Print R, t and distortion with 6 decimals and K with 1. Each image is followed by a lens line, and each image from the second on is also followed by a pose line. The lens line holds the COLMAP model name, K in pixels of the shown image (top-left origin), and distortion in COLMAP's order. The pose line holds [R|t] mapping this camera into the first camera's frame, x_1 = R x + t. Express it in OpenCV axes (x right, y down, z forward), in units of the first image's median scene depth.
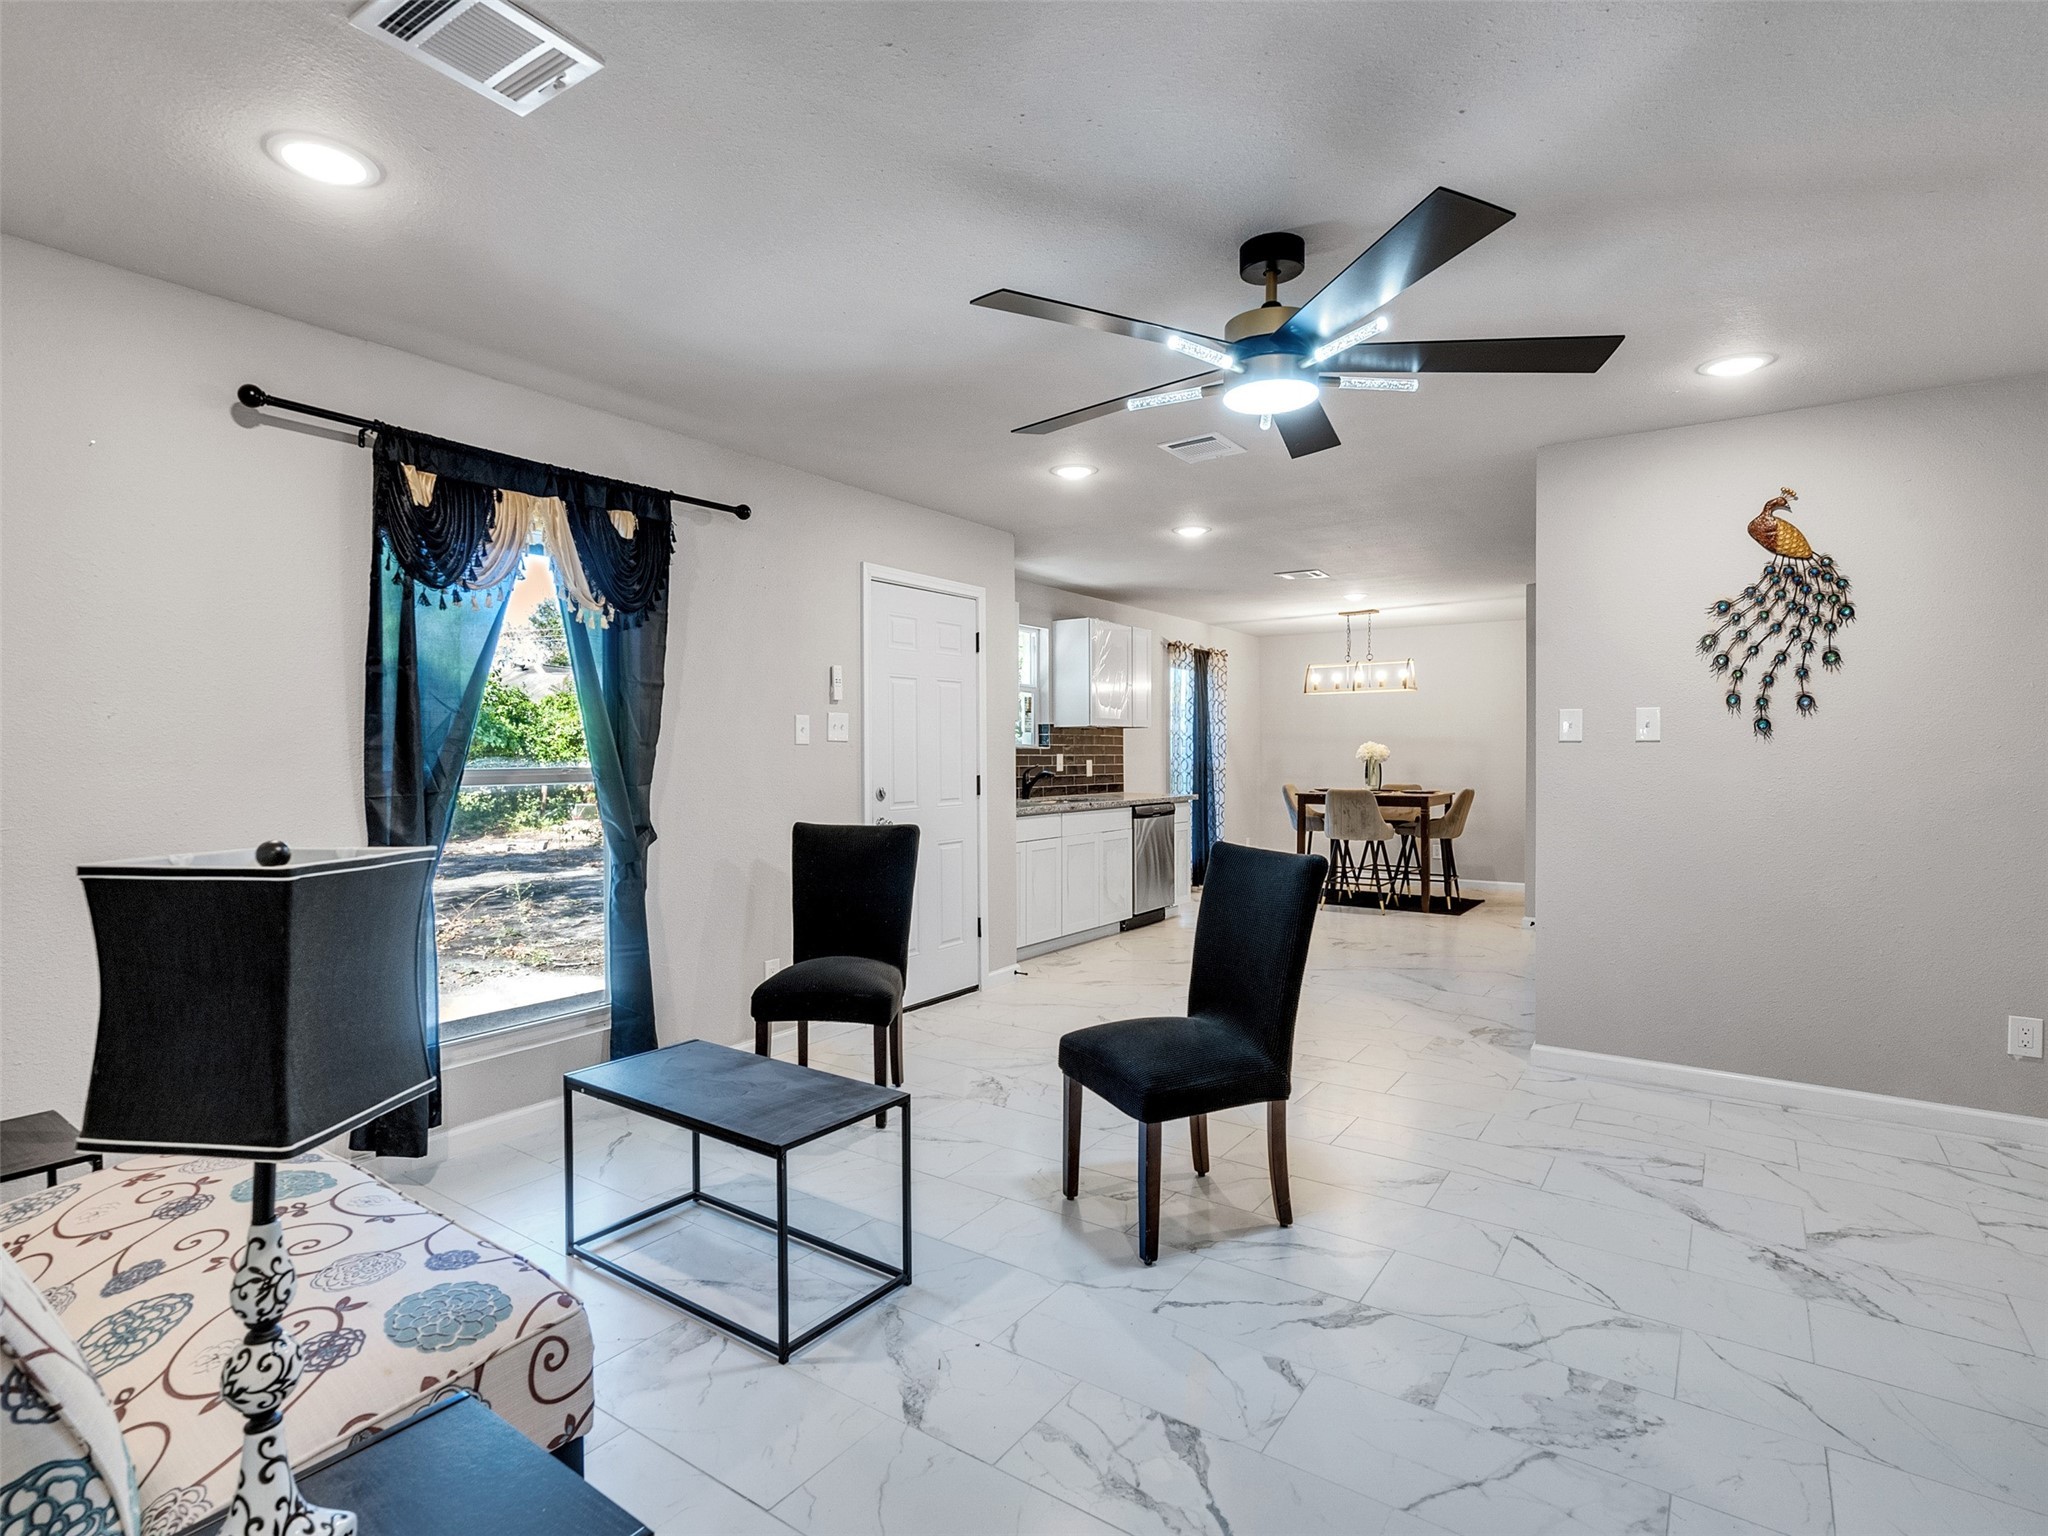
lens RADIAL K [[1039.3, 0, 1012.2], [0, 1039.3, 761.0], [0, 0, 1]] dist [0.001142, 0.000198]
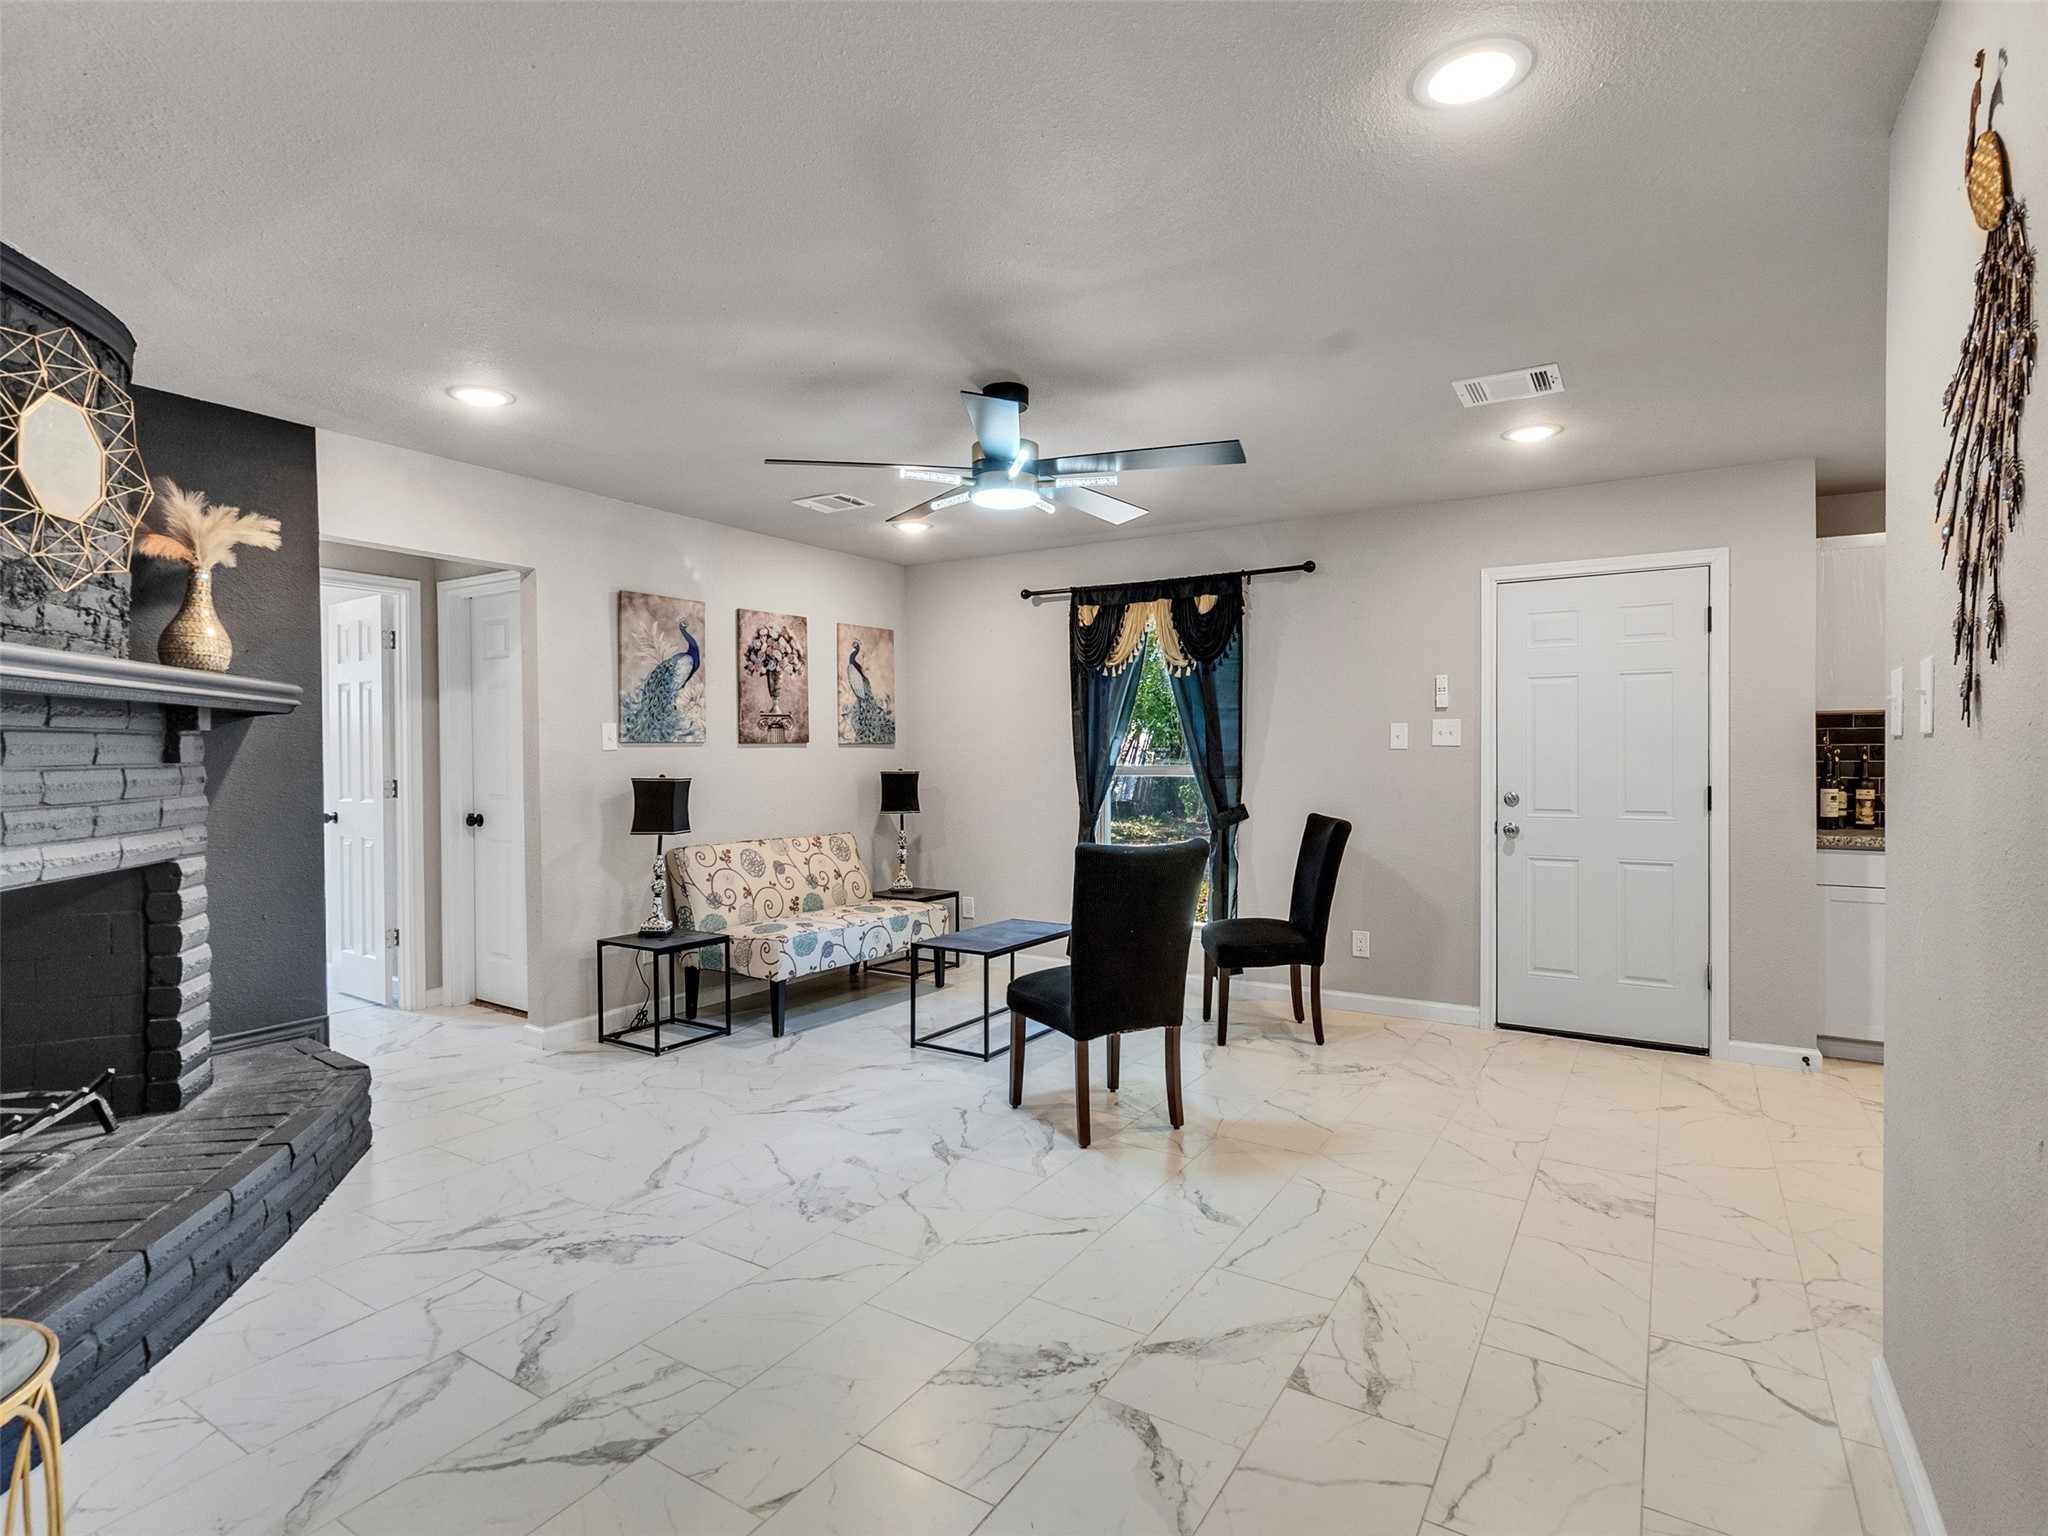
lens RADIAL K [[1039.3, 0, 1011.7], [0, 1039.3, 764.0], [0, 0, 1]] dist [0.001142, 0.000198]
pose [[0.053012, 0.012722, -0.998513, 1.322928], [-0.011307, 0.999862, 0.012139, -0.013293], [0.998530, 0.010647, 0.053149, 0.763505]]
